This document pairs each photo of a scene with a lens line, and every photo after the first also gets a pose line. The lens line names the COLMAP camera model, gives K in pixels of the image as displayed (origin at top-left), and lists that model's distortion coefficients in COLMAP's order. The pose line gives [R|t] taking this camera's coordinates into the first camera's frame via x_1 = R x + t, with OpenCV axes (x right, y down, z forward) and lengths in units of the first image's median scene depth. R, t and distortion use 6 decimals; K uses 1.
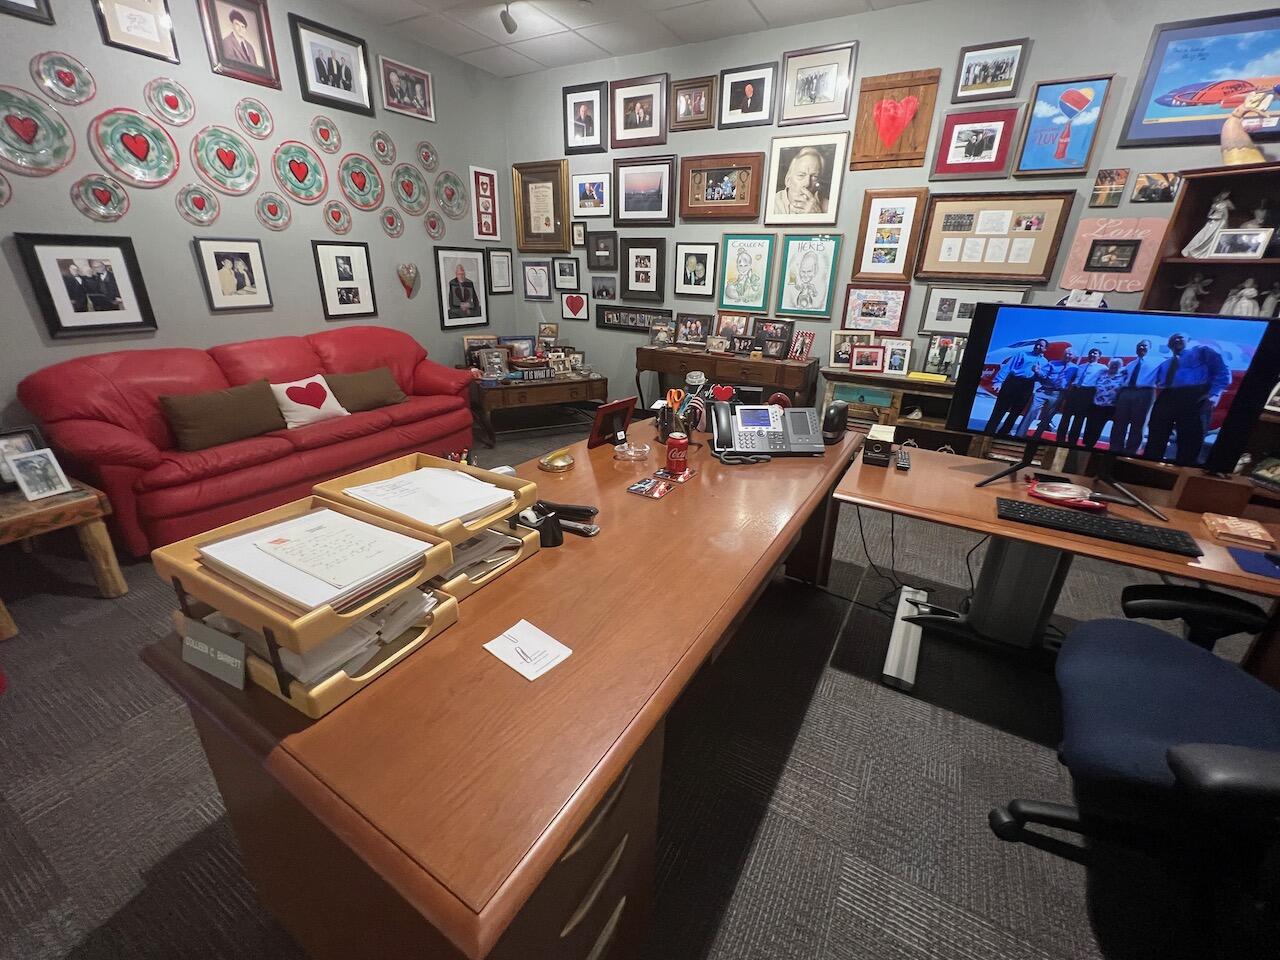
lens RADIAL K [[545.2, 0, 644.5], [0, 545.2, 478.4], [0, 0, 1]] dist [-0.000177, -0.000031]
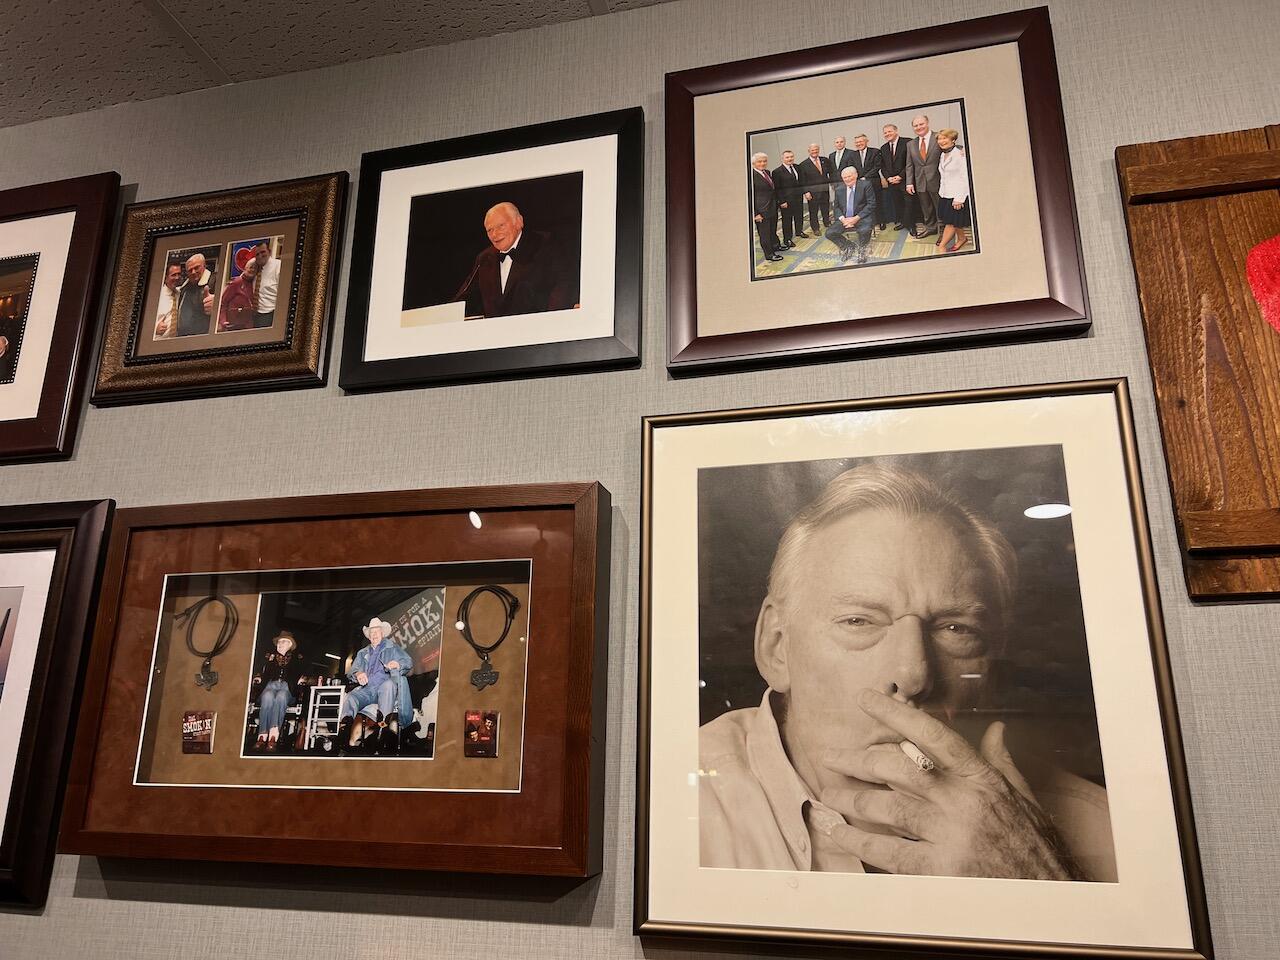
lens RADIAL K [[974.6, 0, 642.2], [0, 974.6, 479.8], [0, 0, 1]] dist [0.013812, -0.002002]
pose [[0.967522, 0.069245, 0.243118, 0.159311], [0.098621, 0.782142, -0.615246, -0.419864], [-0.232756, 0.619240, 0.749911, 0.775647]]
